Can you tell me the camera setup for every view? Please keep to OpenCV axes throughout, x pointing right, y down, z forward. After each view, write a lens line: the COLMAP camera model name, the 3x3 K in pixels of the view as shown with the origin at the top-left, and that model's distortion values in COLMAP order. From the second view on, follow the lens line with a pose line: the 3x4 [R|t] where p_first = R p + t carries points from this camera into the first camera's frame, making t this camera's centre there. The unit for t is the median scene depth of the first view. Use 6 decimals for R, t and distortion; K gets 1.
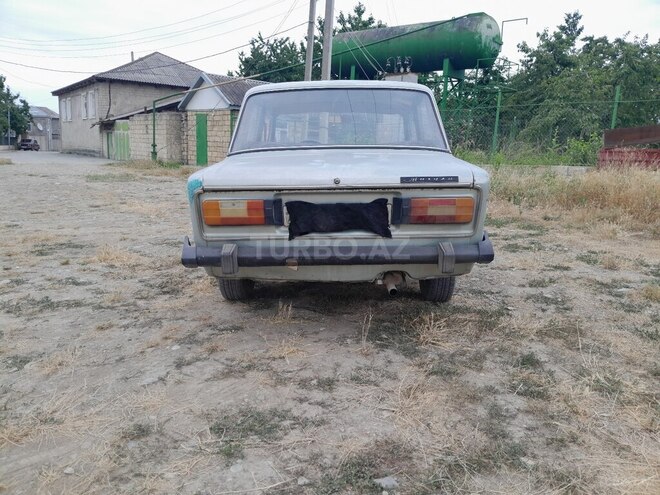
lens RADIAL K [[546.3, 0, 330.0], [0, 546.3, 247.5], [0, 0, 1]] dist [-0.001201, -0.003360]
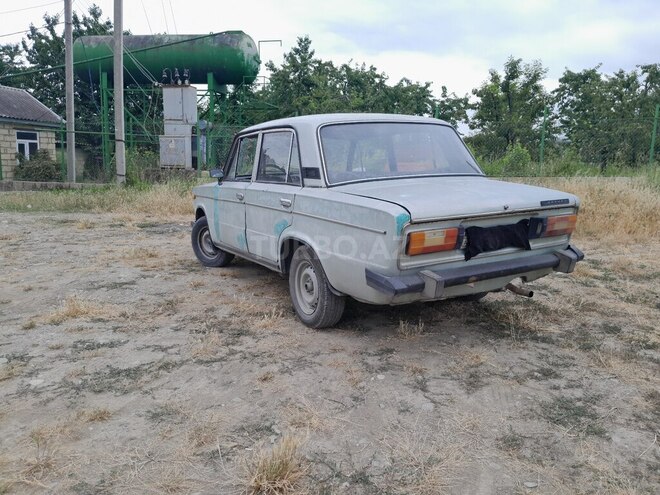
lens RADIAL K [[561.8, 0, 330.0], [0, 561.8, 247.5], [0, 0, 1]] dist [-0.002846, -0.010955]
pose [[0.857061, -0.092877, 0.506775, -0.152019], [0.104021, 0.994555, 0.006351, -0.013085], [-0.504606, 0.047272, 0.862055, 0.021030]]
